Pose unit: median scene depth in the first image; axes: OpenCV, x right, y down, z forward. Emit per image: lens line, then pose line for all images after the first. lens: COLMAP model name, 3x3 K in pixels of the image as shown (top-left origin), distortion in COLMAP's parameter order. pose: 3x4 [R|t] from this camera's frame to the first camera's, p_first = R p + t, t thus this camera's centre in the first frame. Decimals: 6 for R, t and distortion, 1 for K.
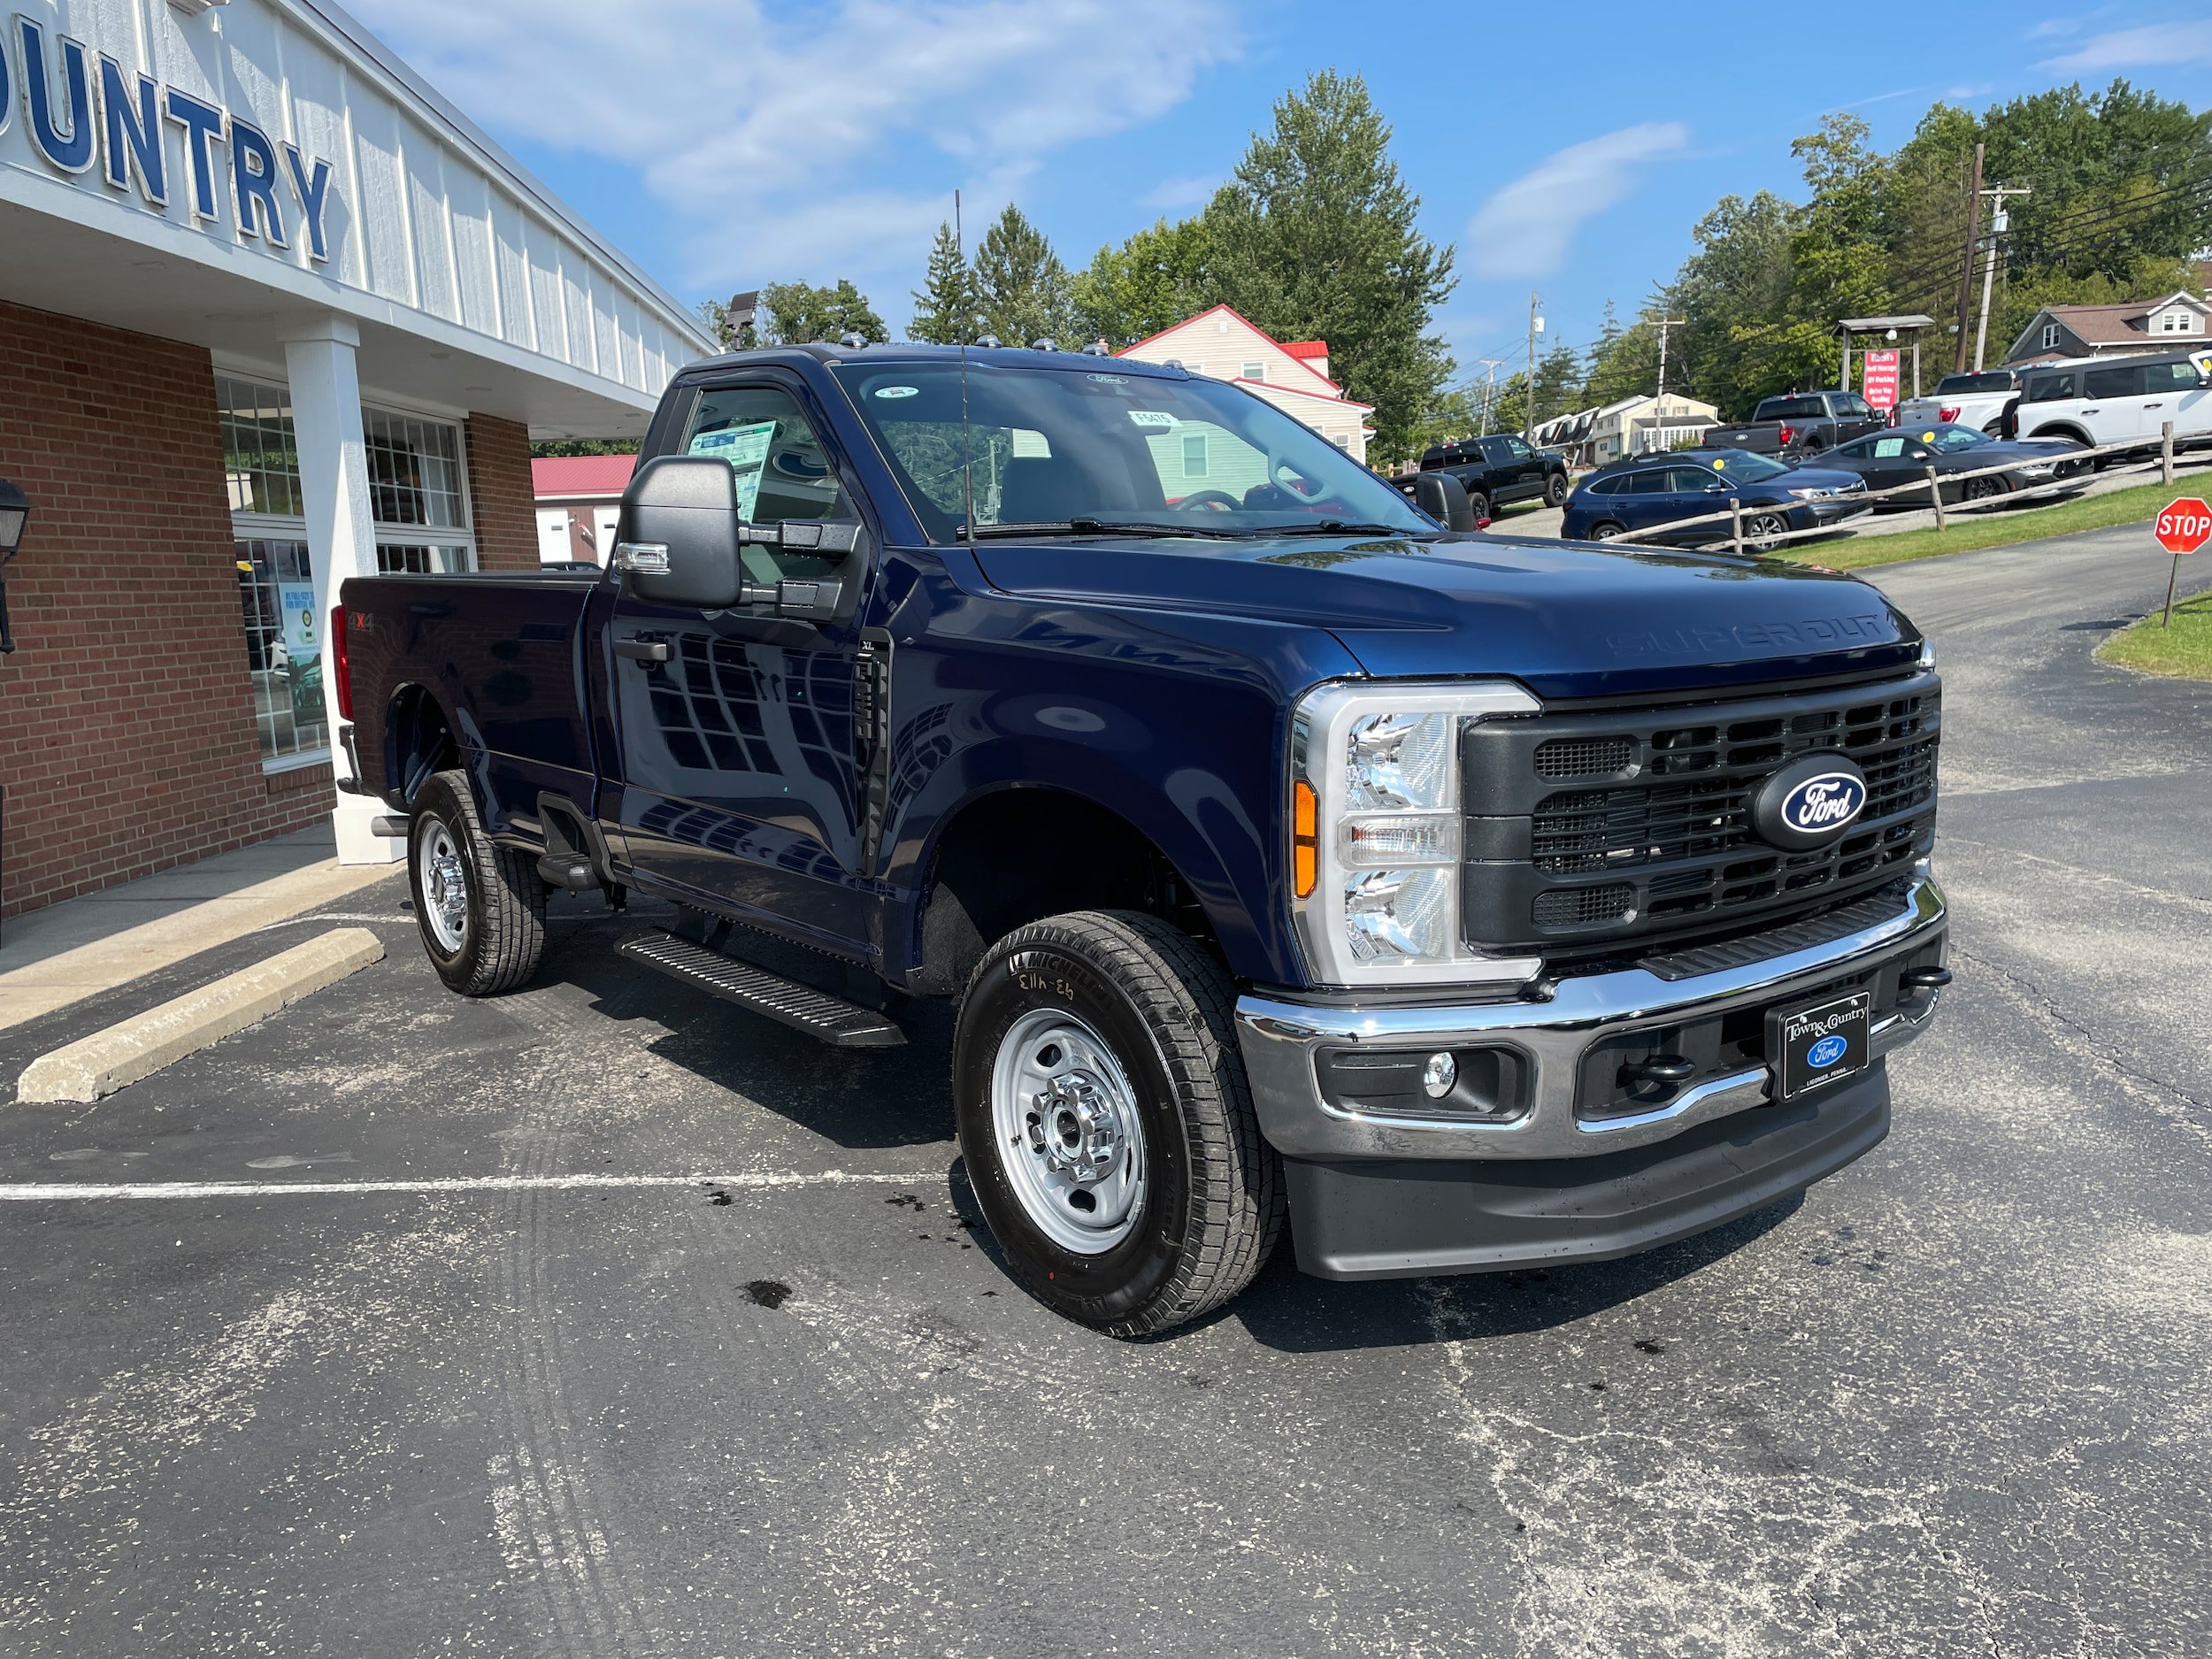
lens RADIAL K [[1665.3, 0, 1088.4], [0, 1665.3, 849.6], [0, 0, 1]] dist [0.097892, -0.124080]
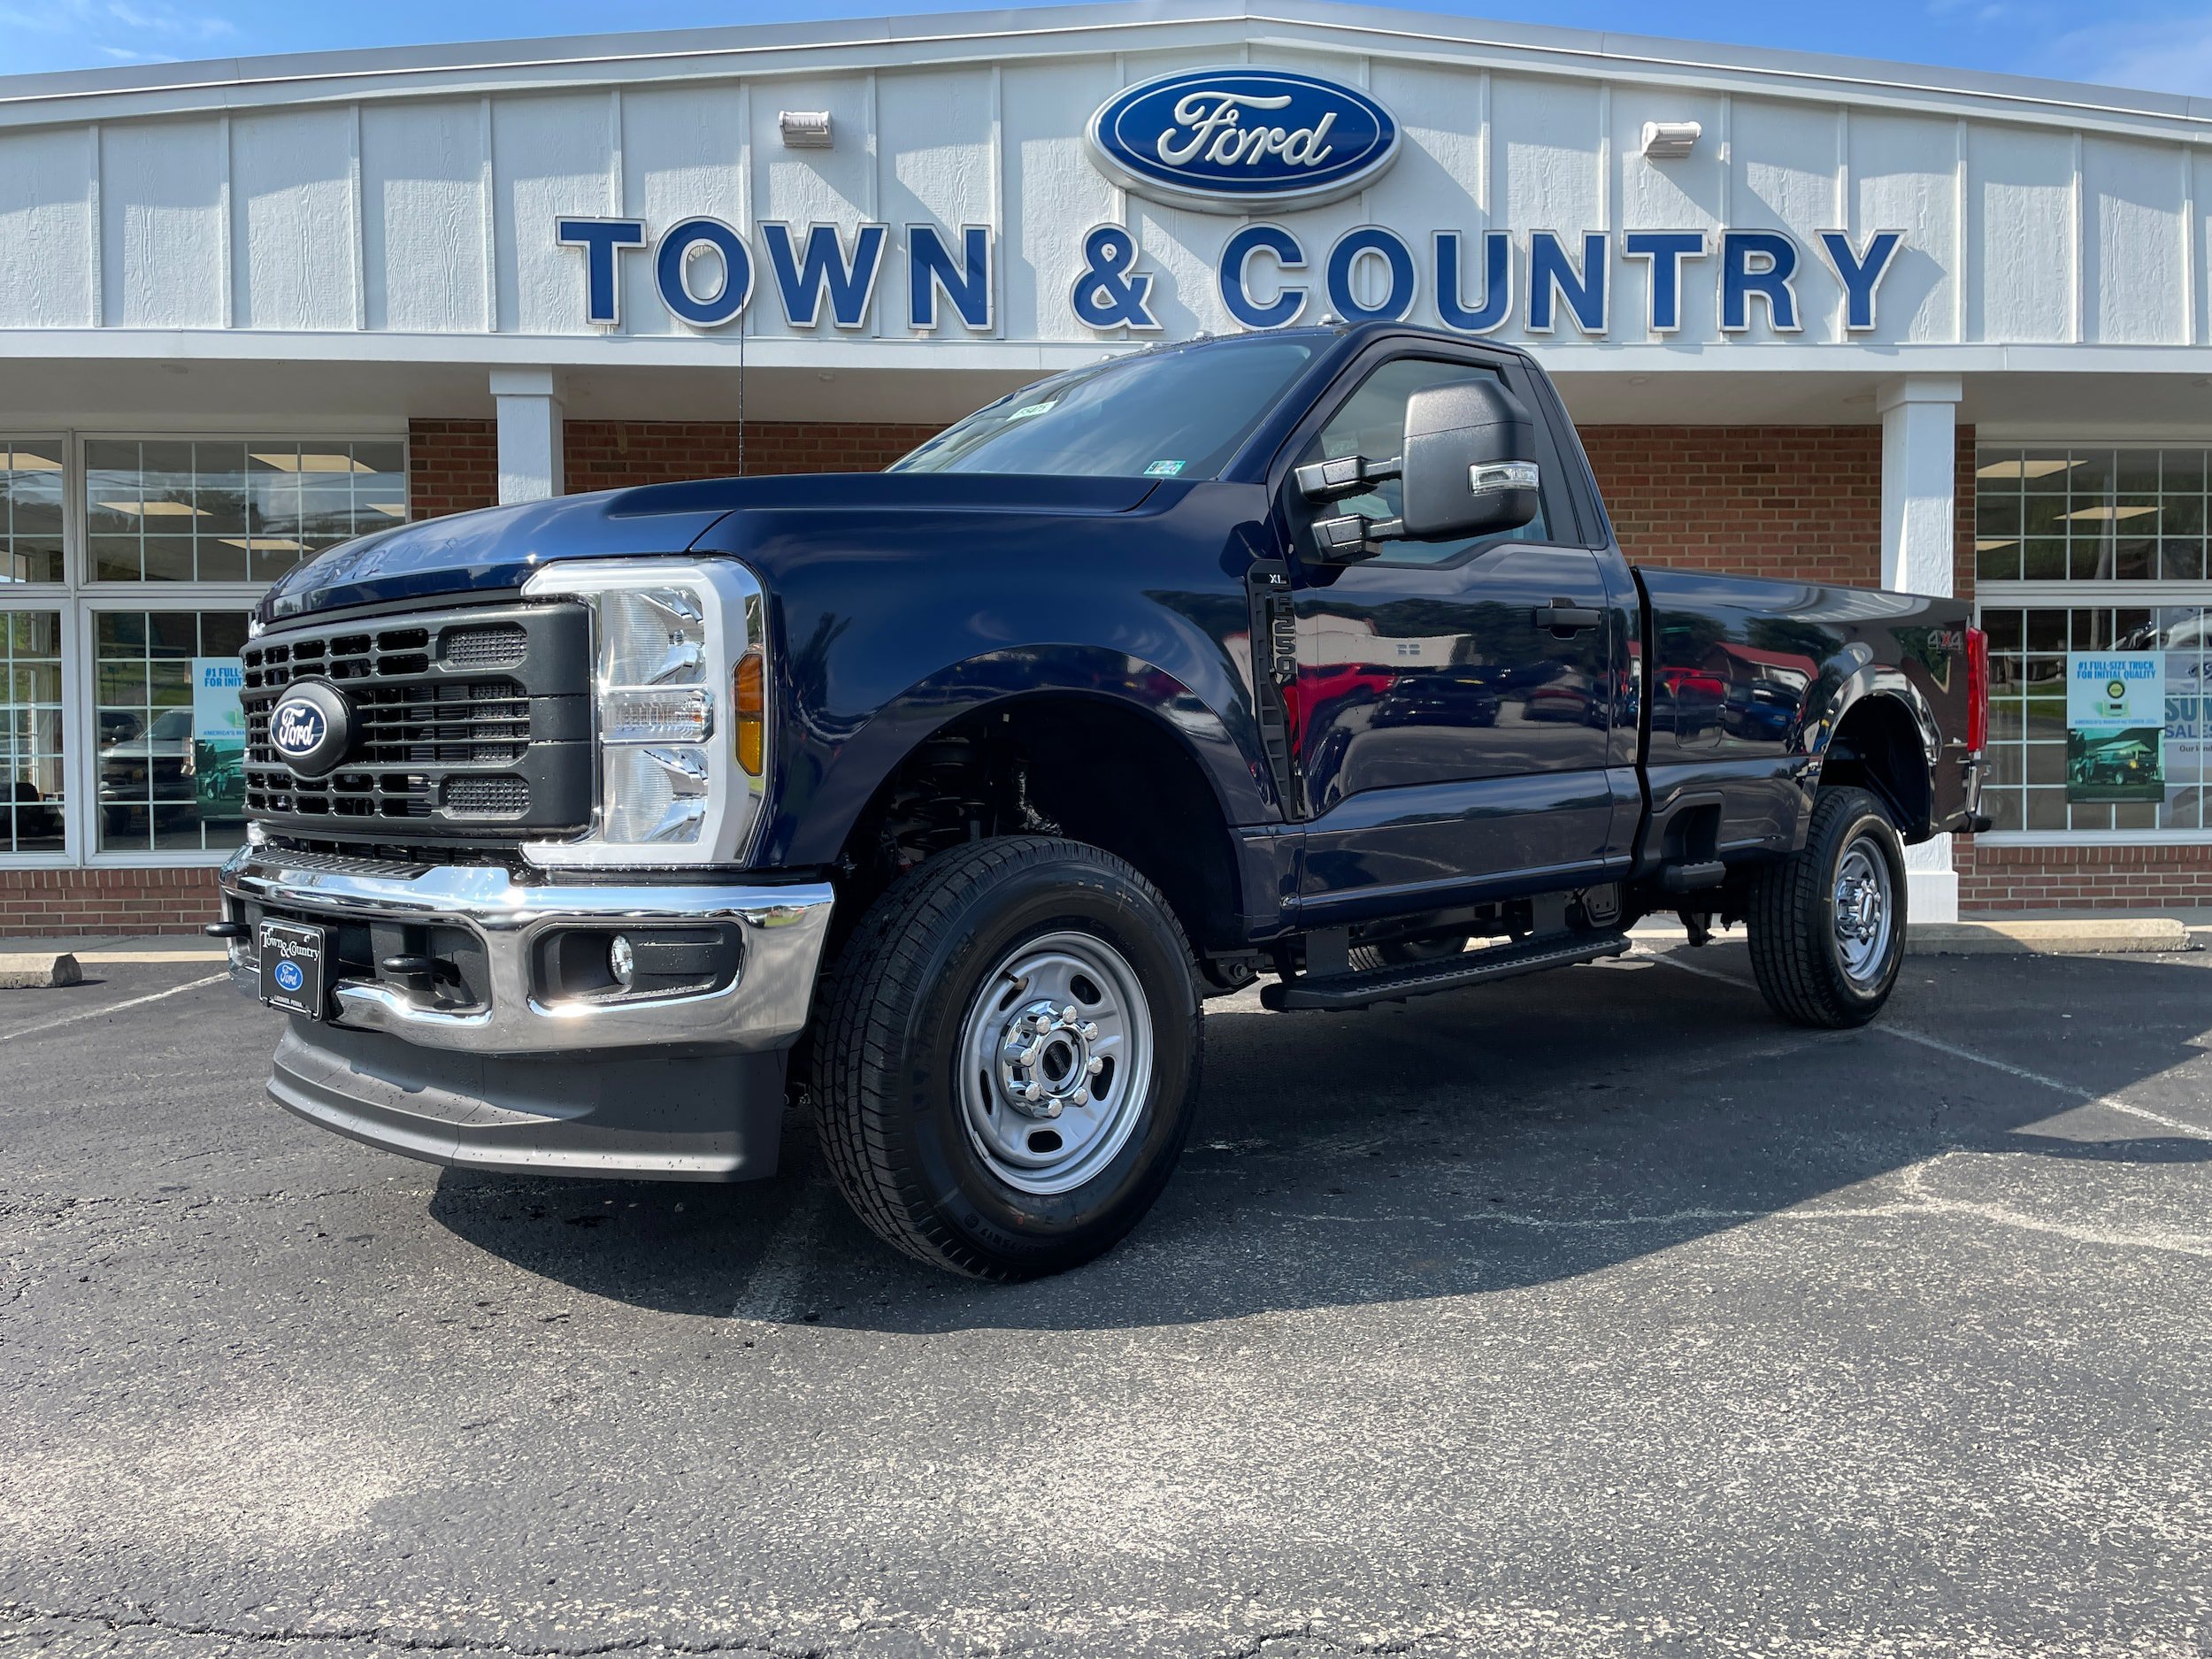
lens RADIAL K [[1665.3, 0, 1122.5], [0, 1665.3, 808.8], [0, 0, 1]] dist [0.097892, -0.124080]
pose [[0.102809, 0.056670, -0.993086, 0.638013], [-0.153244, 0.987359, 0.040479, -0.041179], [0.982826, 0.148023, 0.110194, 0.585674]]
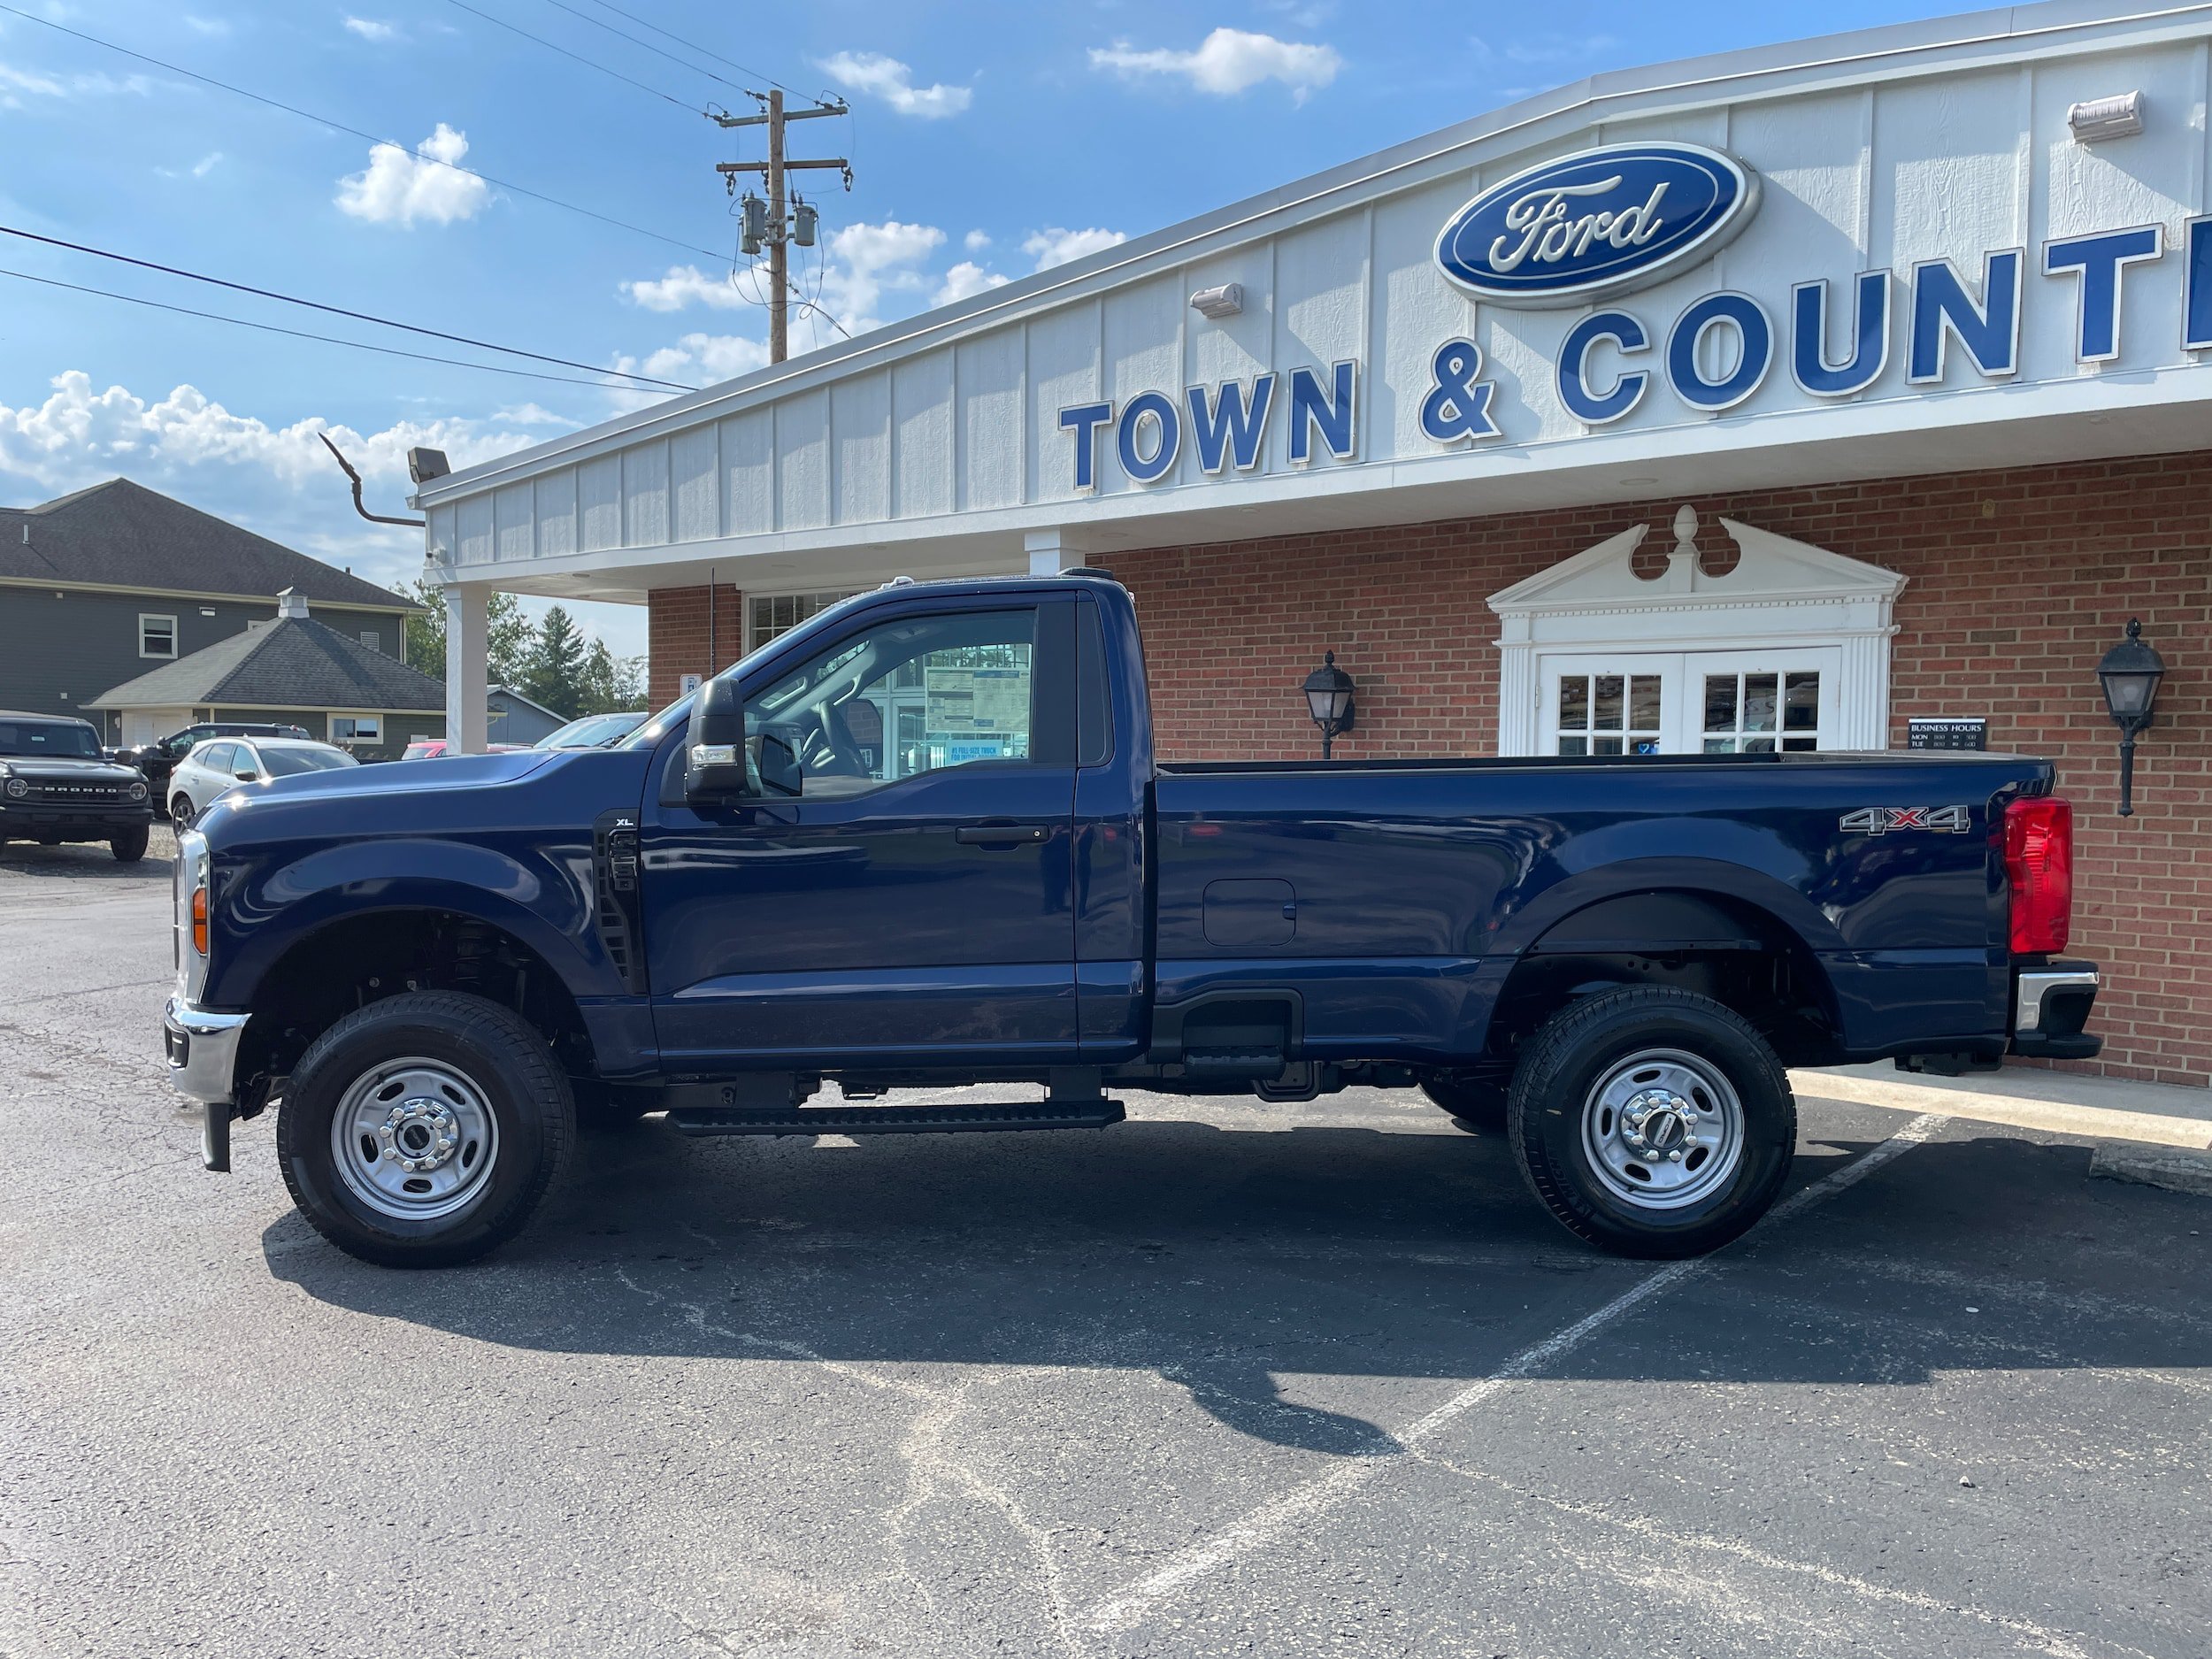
lens RADIAL K [[1665.3, 0, 1082.6], [0, 1665.3, 829.9], [0, 0, 1]] dist [0.097892, -0.124080]
pose [[-0.617336, 0.067517, -0.783797, 0.577786], [-0.113995, 0.978118, 0.174041, -0.232435], [0.778396, 0.196790, -0.596131, 1.228718]]
